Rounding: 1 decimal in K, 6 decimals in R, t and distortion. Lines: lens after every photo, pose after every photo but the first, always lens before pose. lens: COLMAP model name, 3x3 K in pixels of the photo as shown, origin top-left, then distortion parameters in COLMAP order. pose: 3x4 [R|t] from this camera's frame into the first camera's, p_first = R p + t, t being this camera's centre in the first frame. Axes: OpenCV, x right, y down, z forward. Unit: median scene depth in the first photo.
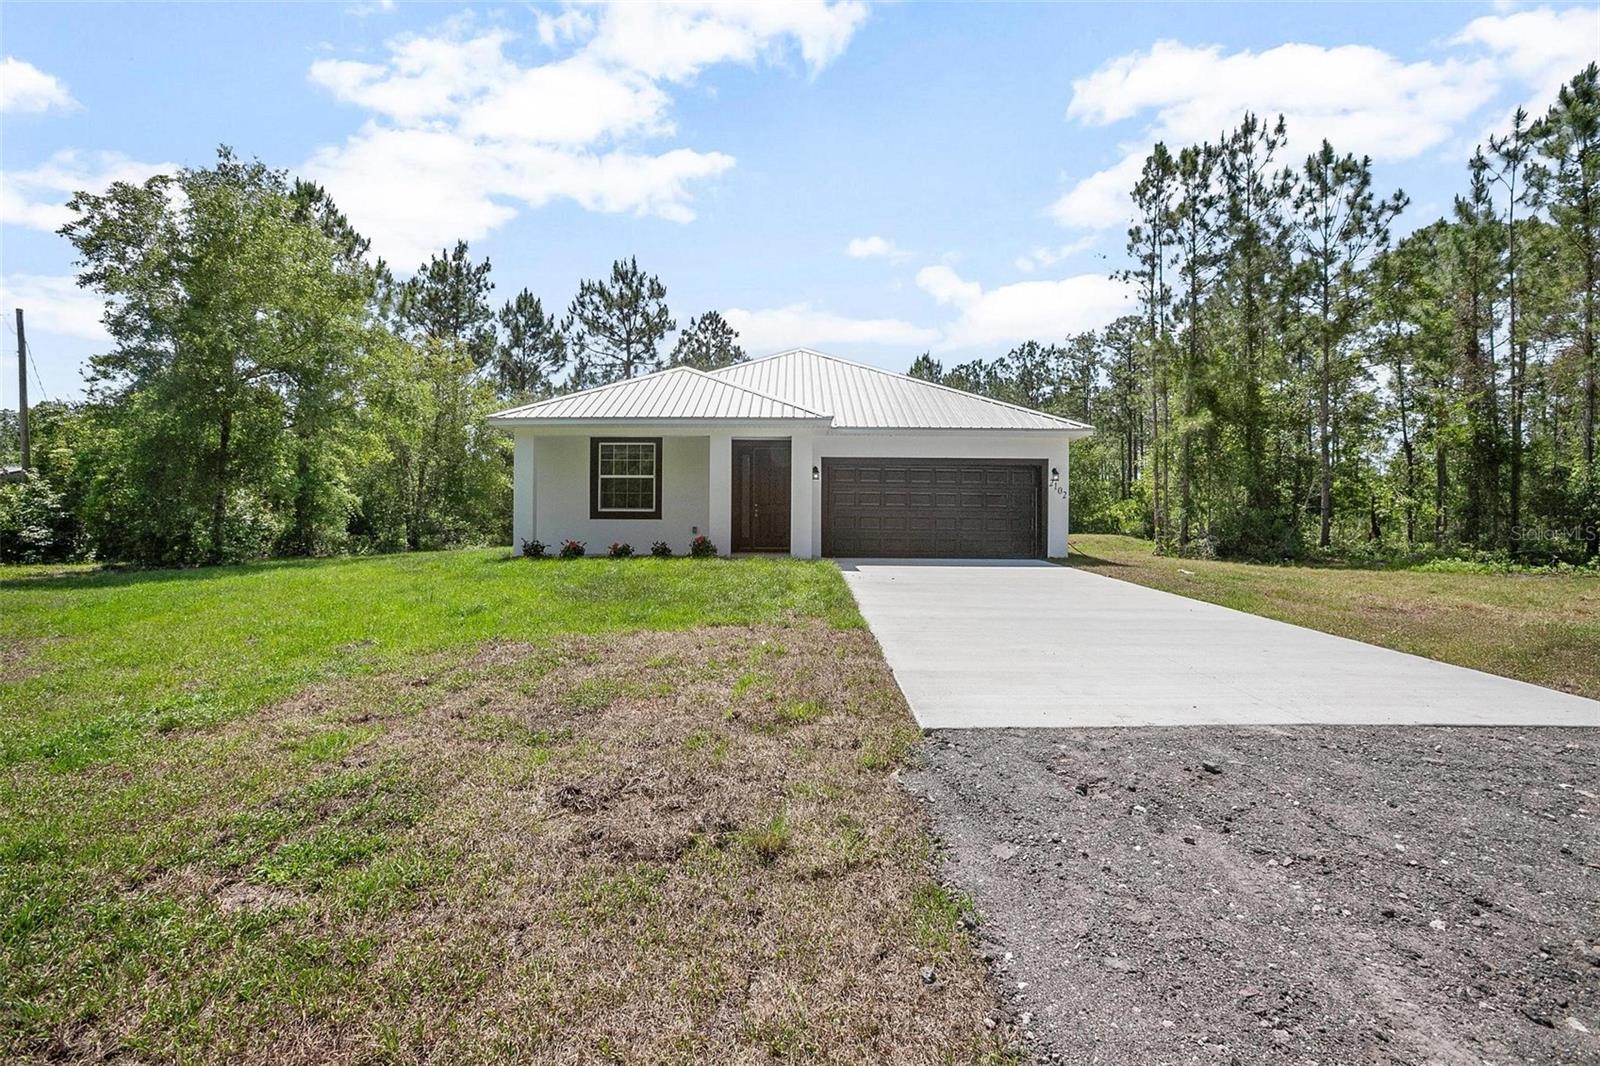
lens RADIAL K [[723.5, 0, 800.0], [0, 723.5, 533.0], [0, 0, 1]] dist [-0.076227, 0.026614]
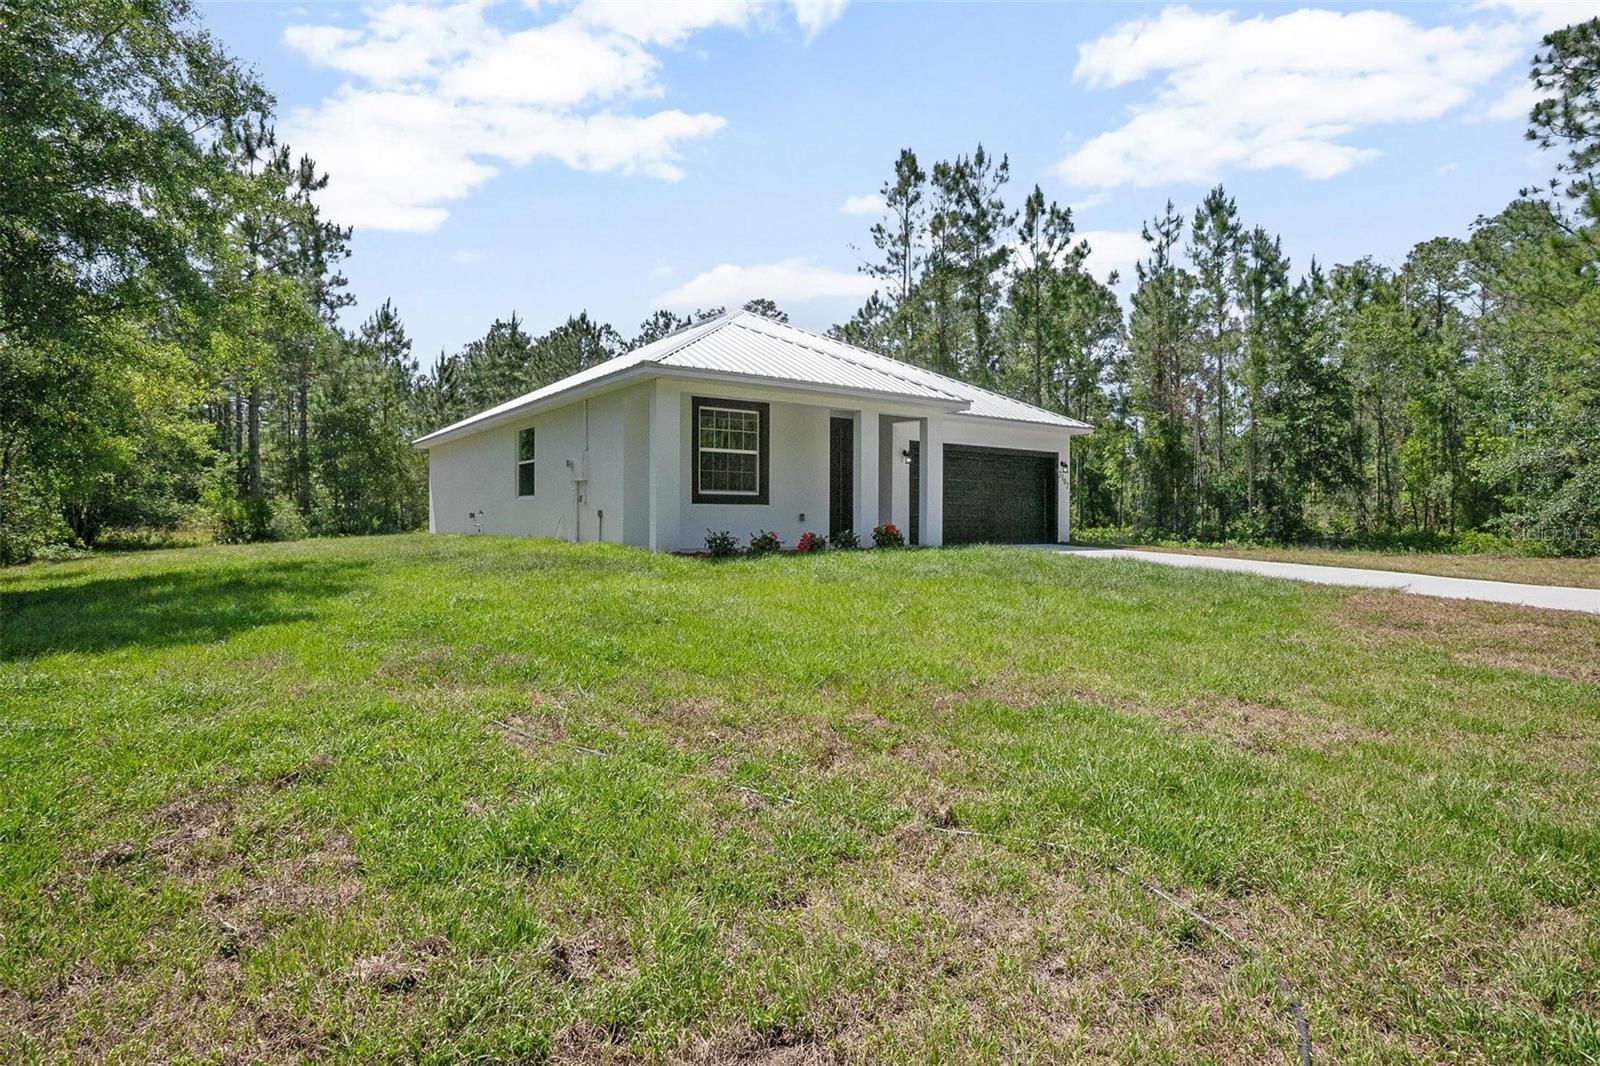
lens RADIAL K [[812.3, 0, 793.3], [0, 812.3, 514.3], [0, 0, 1]] dist [0.000444, 0.000089]
pose [[0.804017, -0.001397, 0.594604, -0.417672], [0.004669, 0.999981, -0.003964, -0.002420], [-0.594588, 0.005963, 0.804009, 0.134843]]
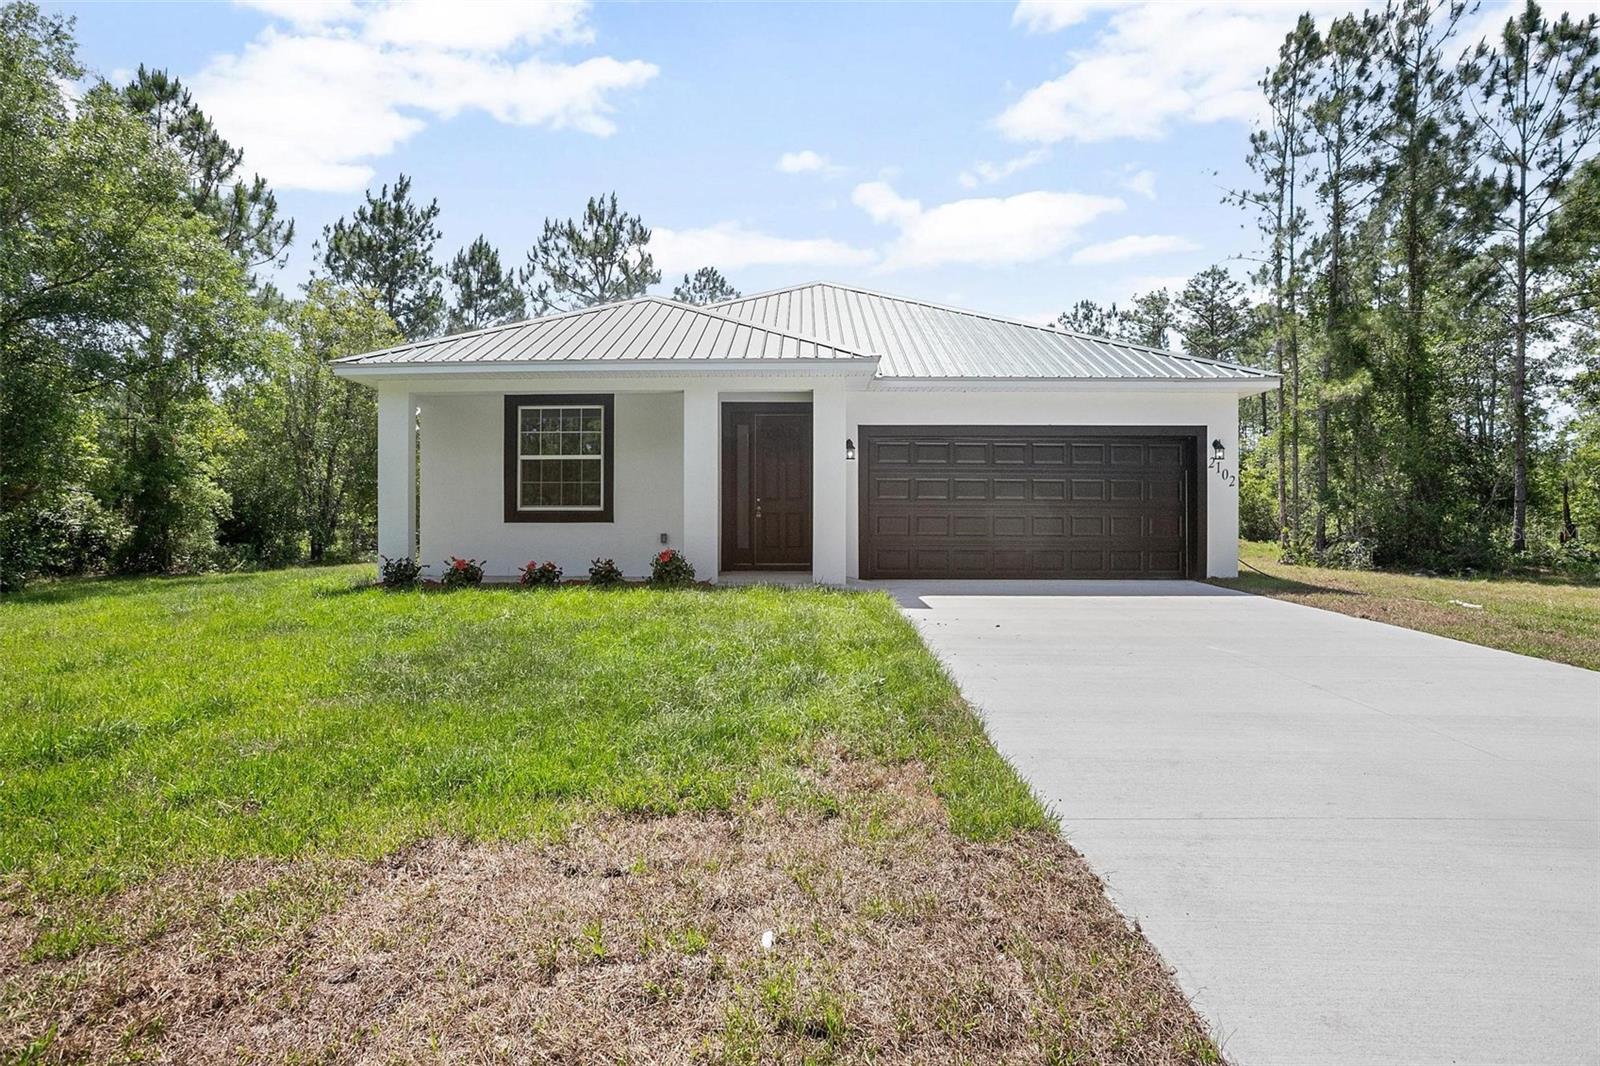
lens RADIAL K [[812.5, 0, 800.0], [0, 812.5, 533.0], [0, 0, 1]] dist [-0.086561, 0.041619]
pose [[0.999815, -0.005704, -0.018351, -0.005951], [0.005707, 0.999984, 0.000081, -0.004972], [0.018350, -0.000186, 0.999832, 0.158668]]
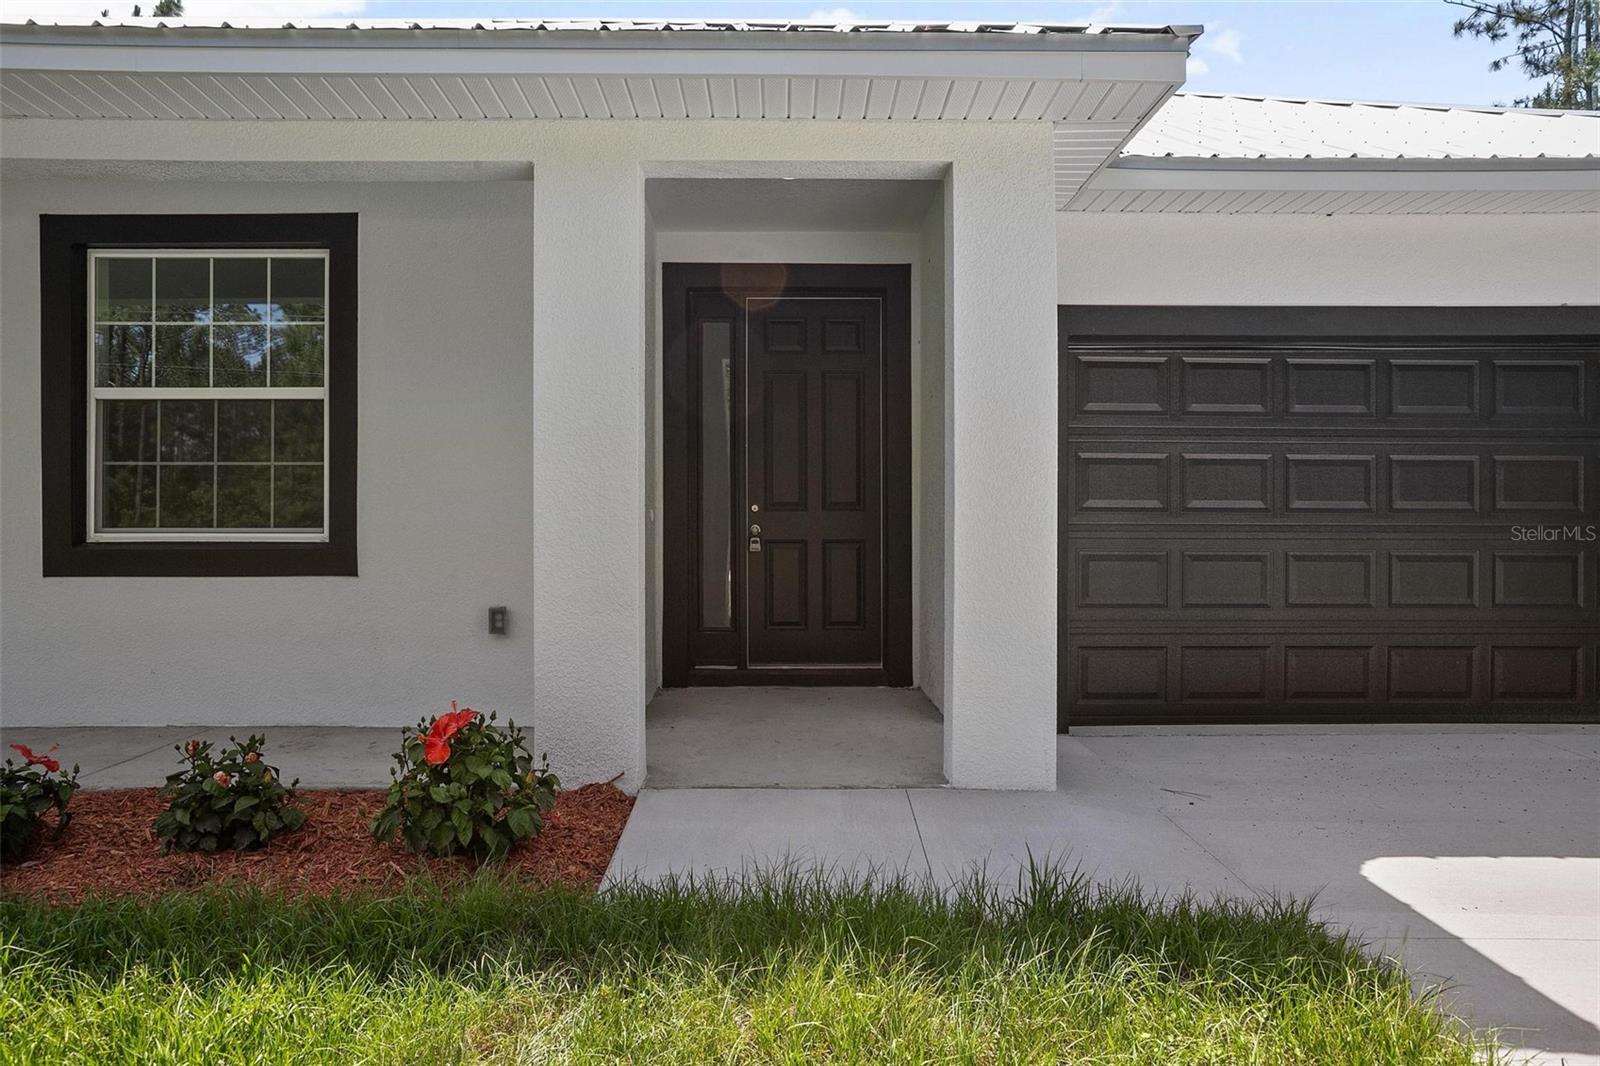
lens RADIAL K [[1002.1, 0, 800.0], [0, 1002.1, 533.0], [0, 0, 1]] dist [-0.001711, -0.000696]
pose [[0.999966, -0.005067, 0.006575, -0.029185], [0.005115, 0.999961, -0.007238, -0.017111], [-0.006538, 0.007272, 0.999952, 0.389787]]
